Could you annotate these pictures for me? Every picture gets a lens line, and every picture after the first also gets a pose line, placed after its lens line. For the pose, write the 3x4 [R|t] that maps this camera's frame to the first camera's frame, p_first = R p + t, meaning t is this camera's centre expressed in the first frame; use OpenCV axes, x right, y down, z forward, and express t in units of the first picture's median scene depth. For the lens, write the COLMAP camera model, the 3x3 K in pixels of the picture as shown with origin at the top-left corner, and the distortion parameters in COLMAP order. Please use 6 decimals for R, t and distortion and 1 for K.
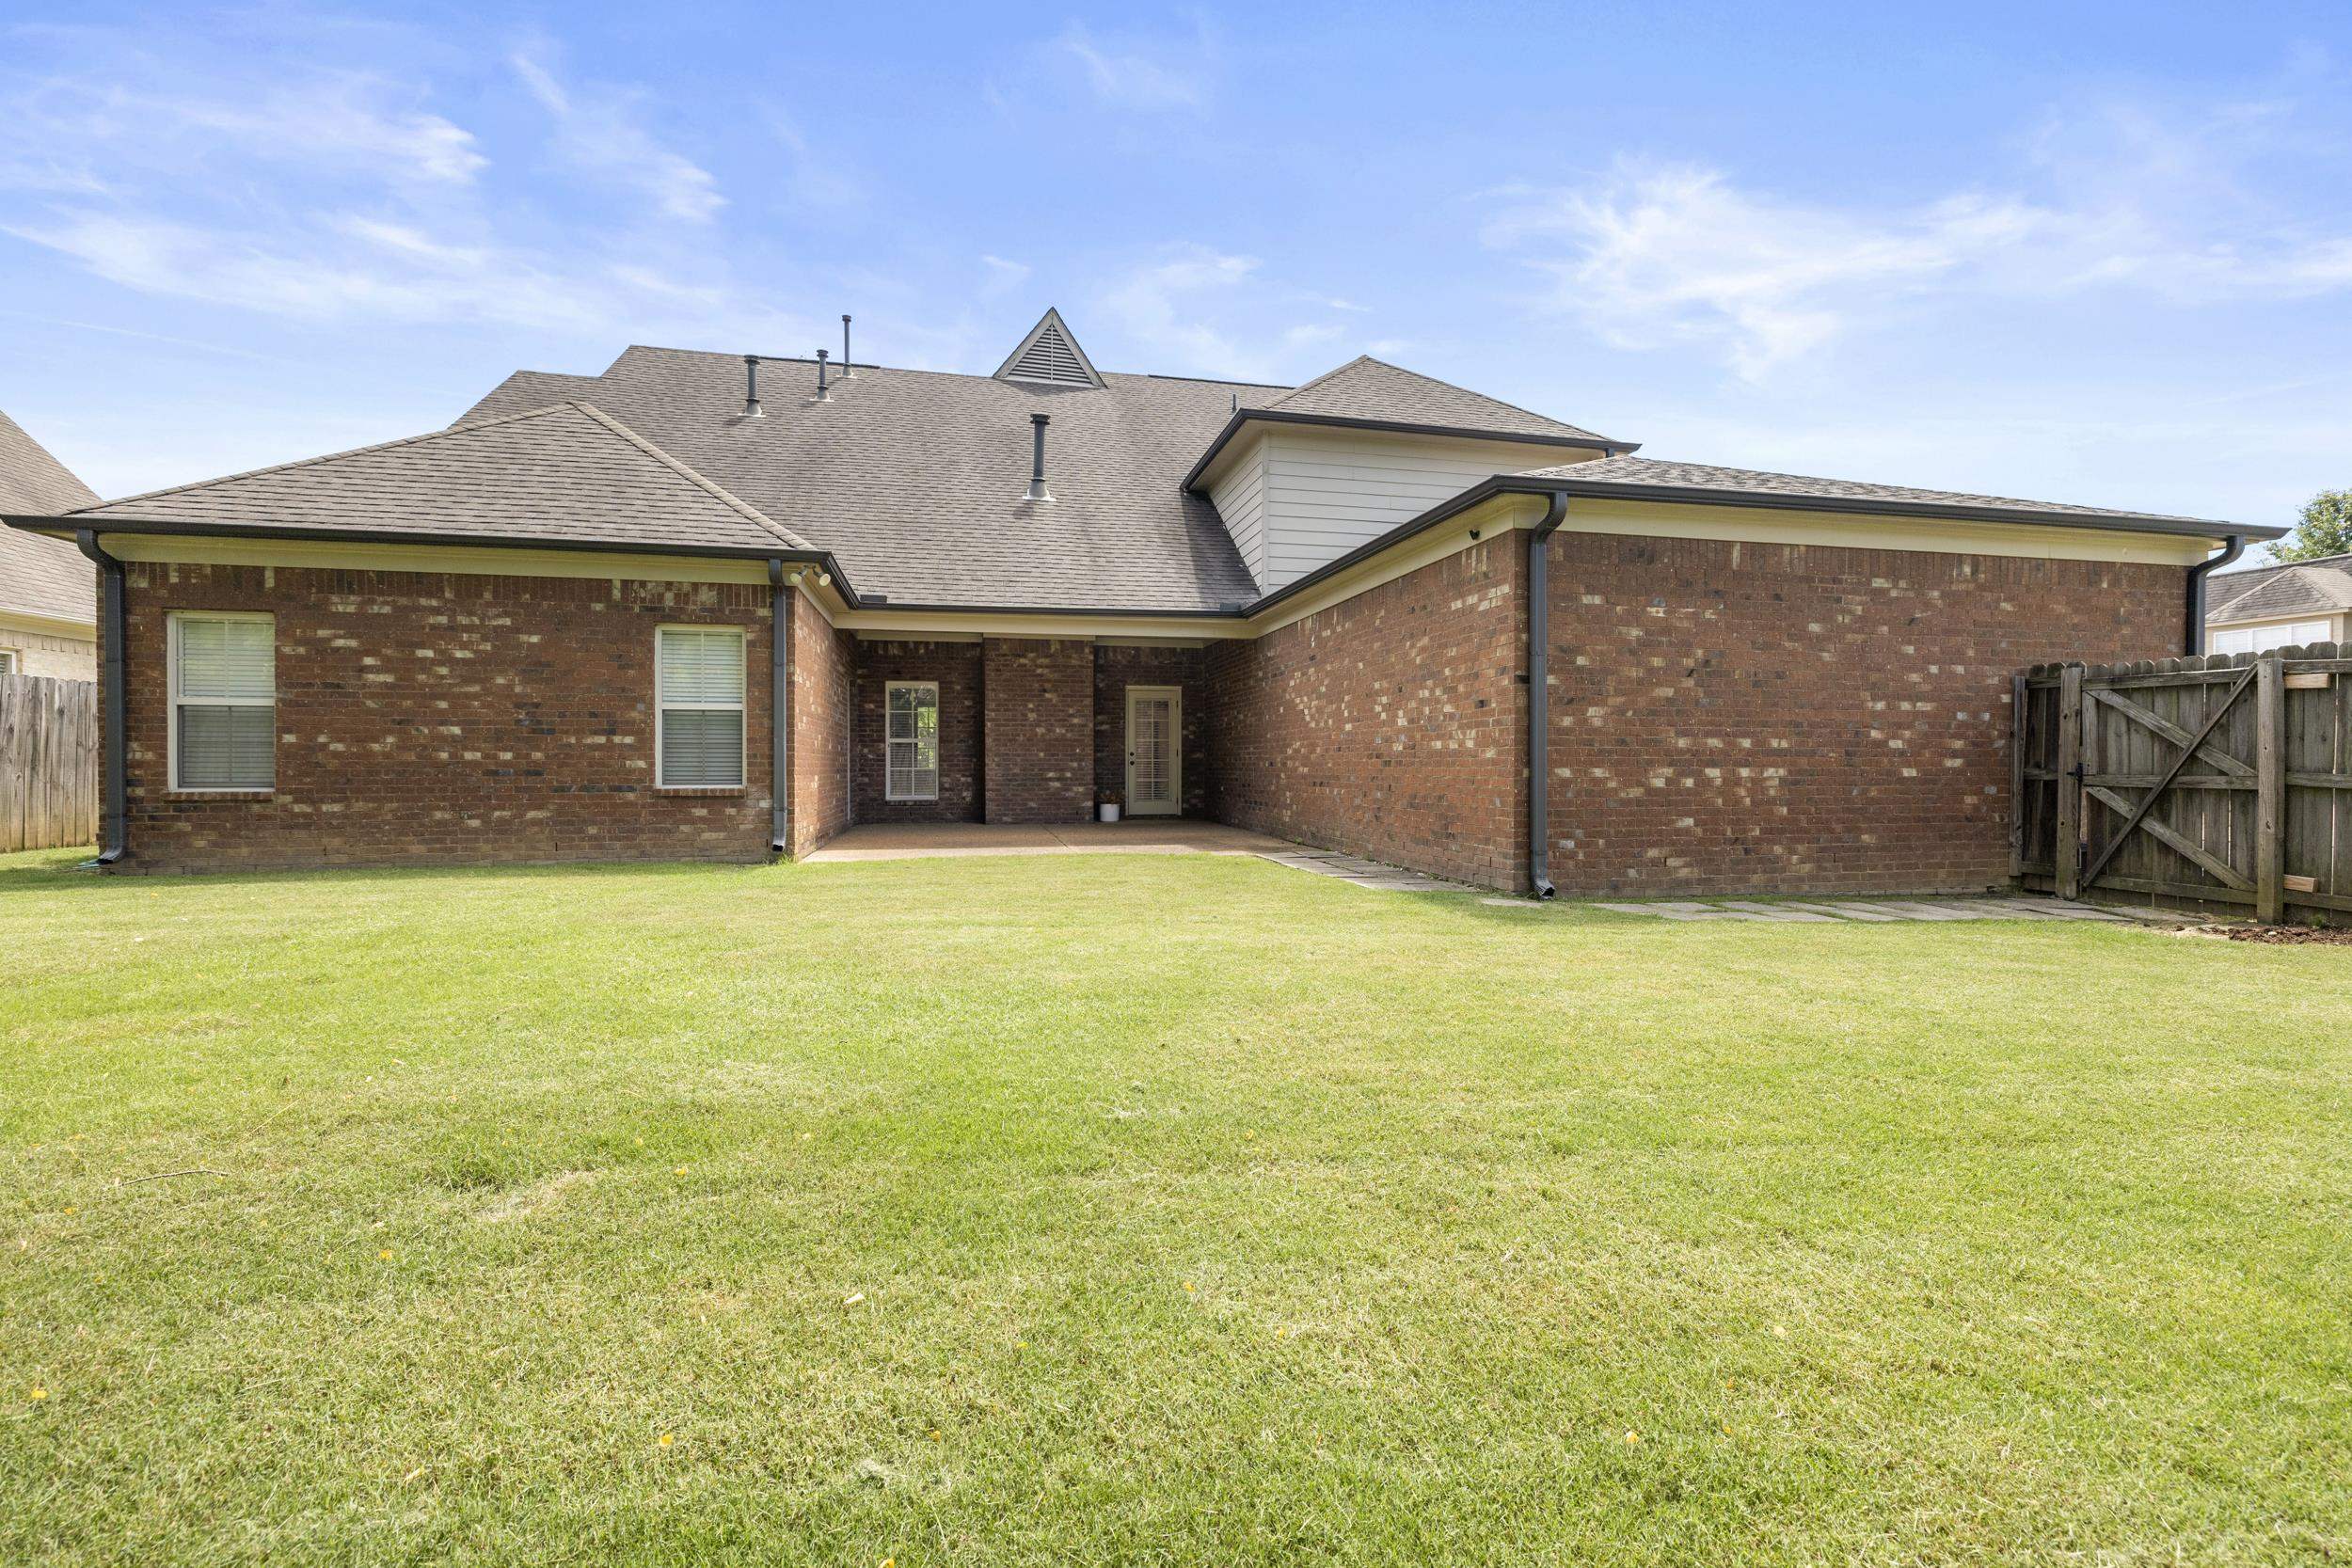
lens RADIAL K [[997.1, 0, 1184.3], [0, 997.1, 771.8], [0, 0, 1]] dist [0.000473, -0.000310]
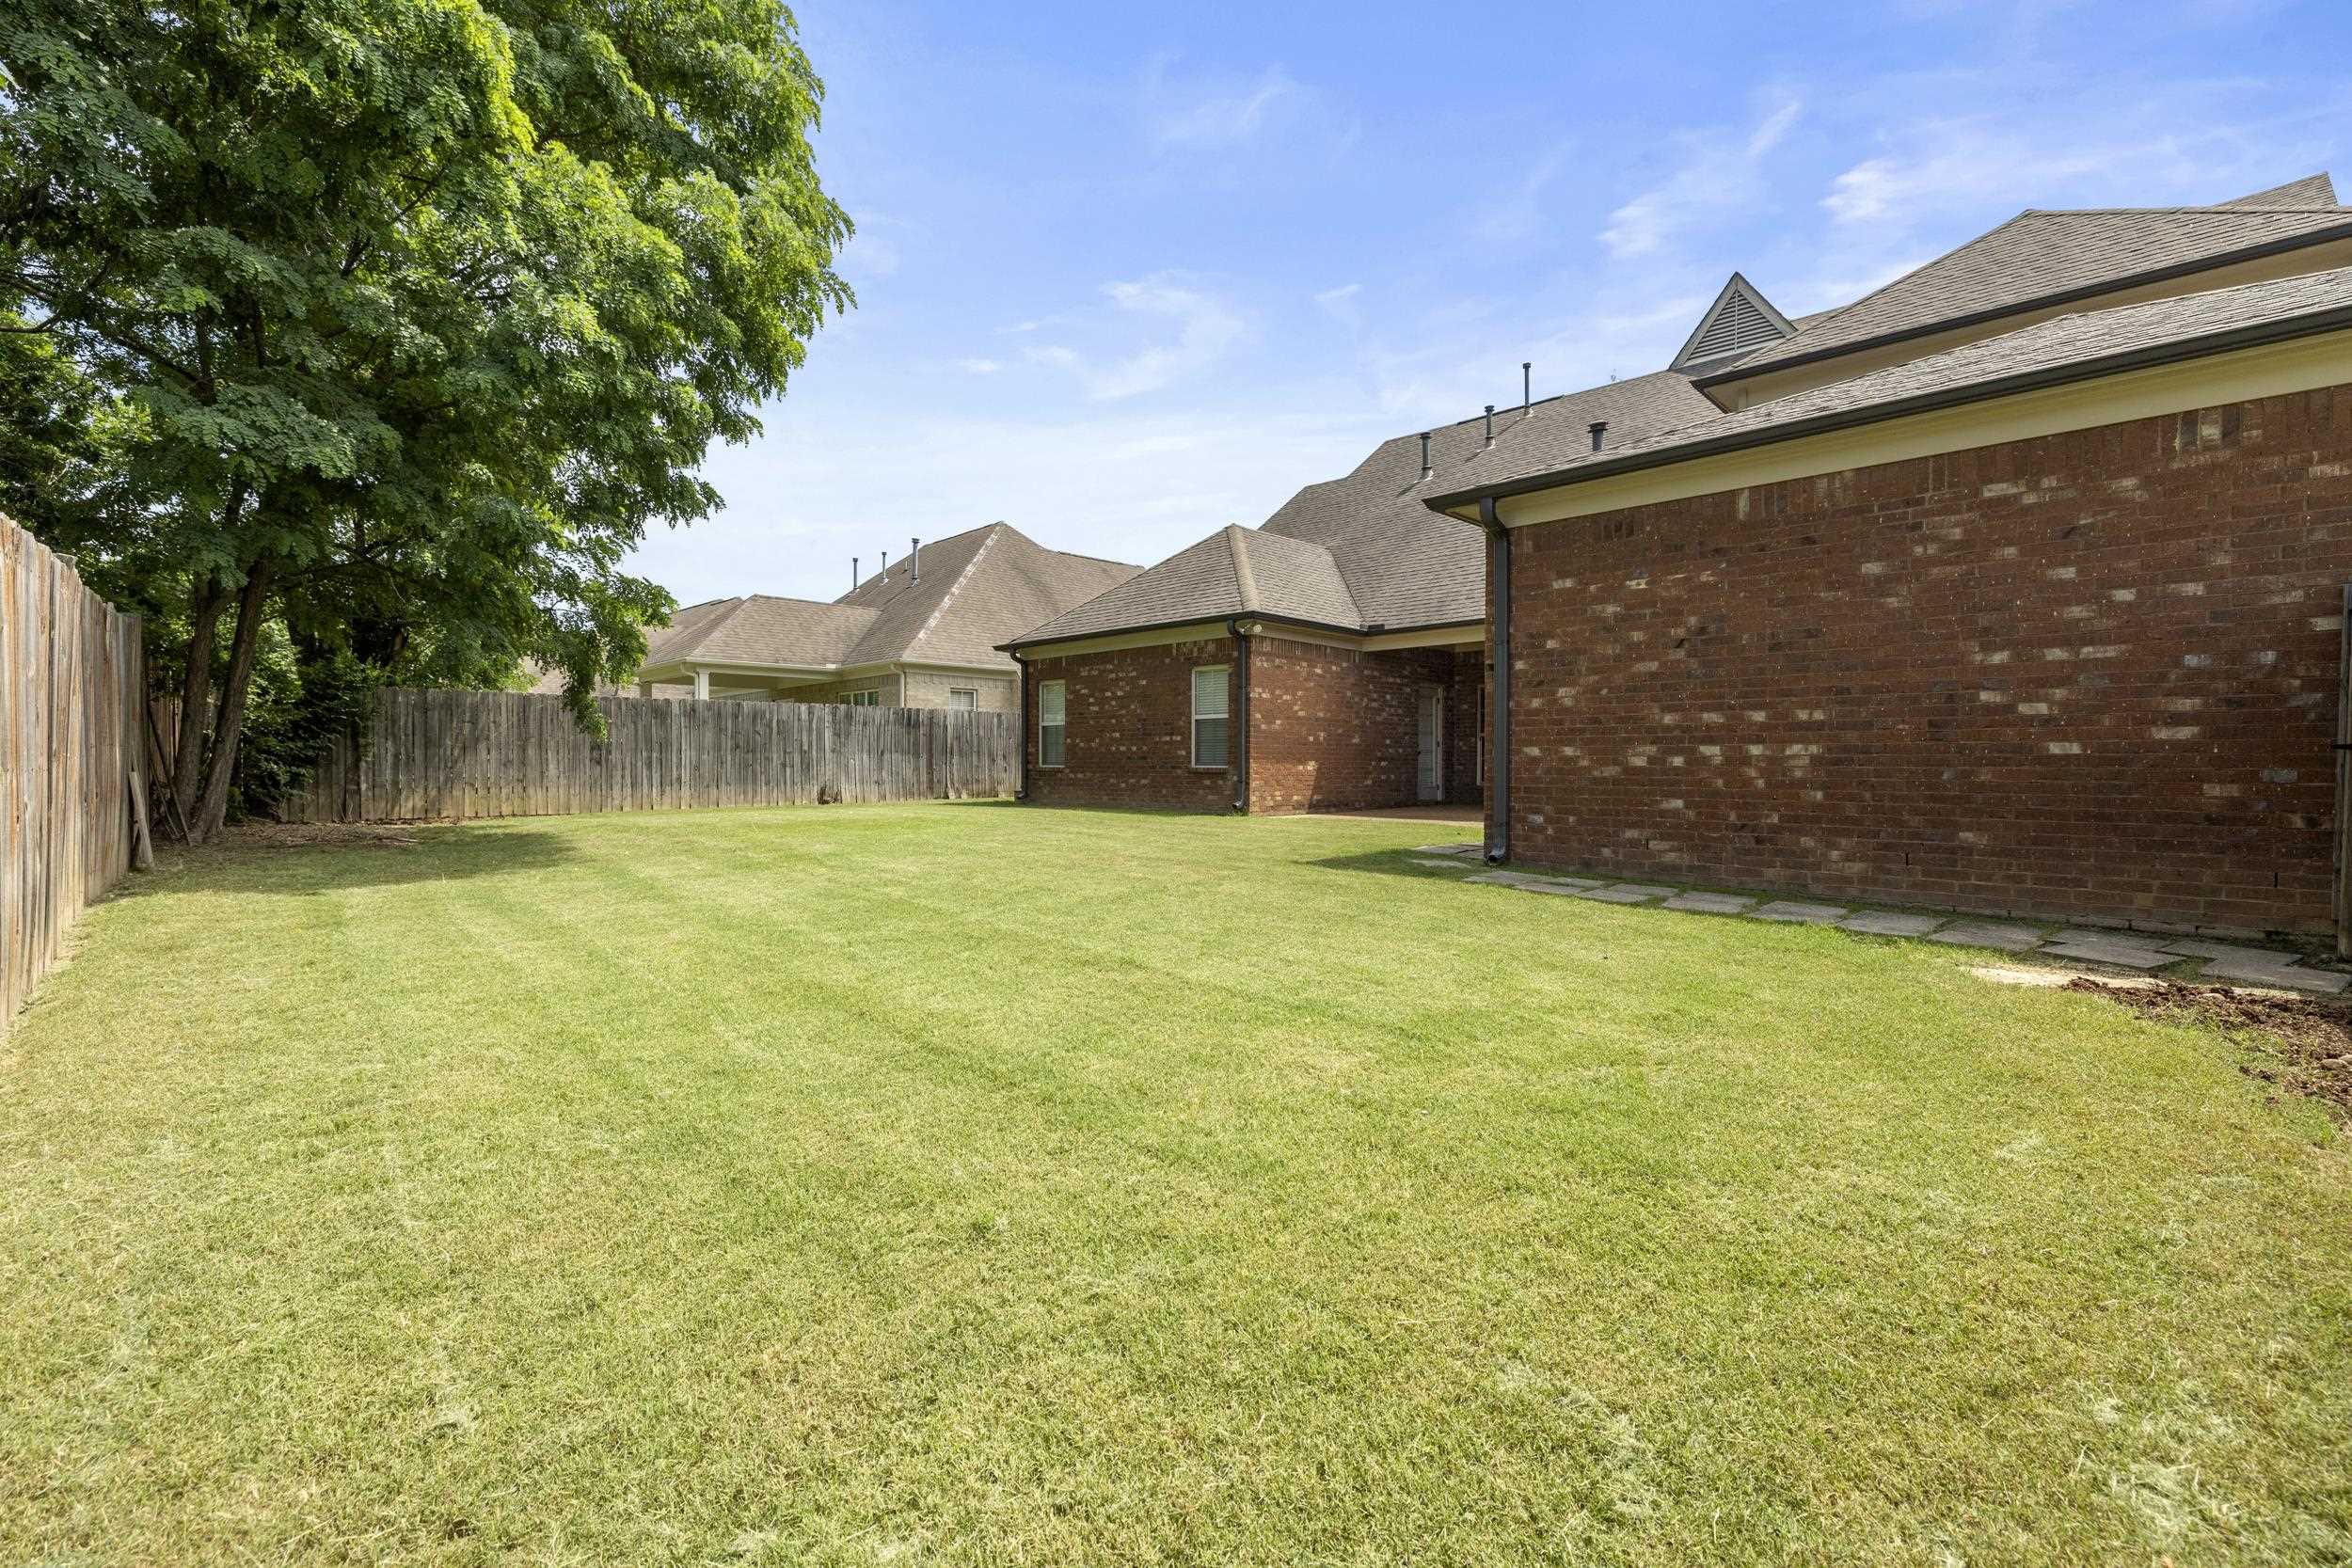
lens RADIAL K [[997.1, 0, 1168.1], [0, 997.1, 775.8], [0, 0, 1]] dist [0.000473, -0.000310]
pose [[0.540085, 0.012006, -0.841525, 1.011800], [-0.007630, 0.999927, 0.009370, 0.018904], [0.841576, 0.001360, 0.540137, 0.093643]]
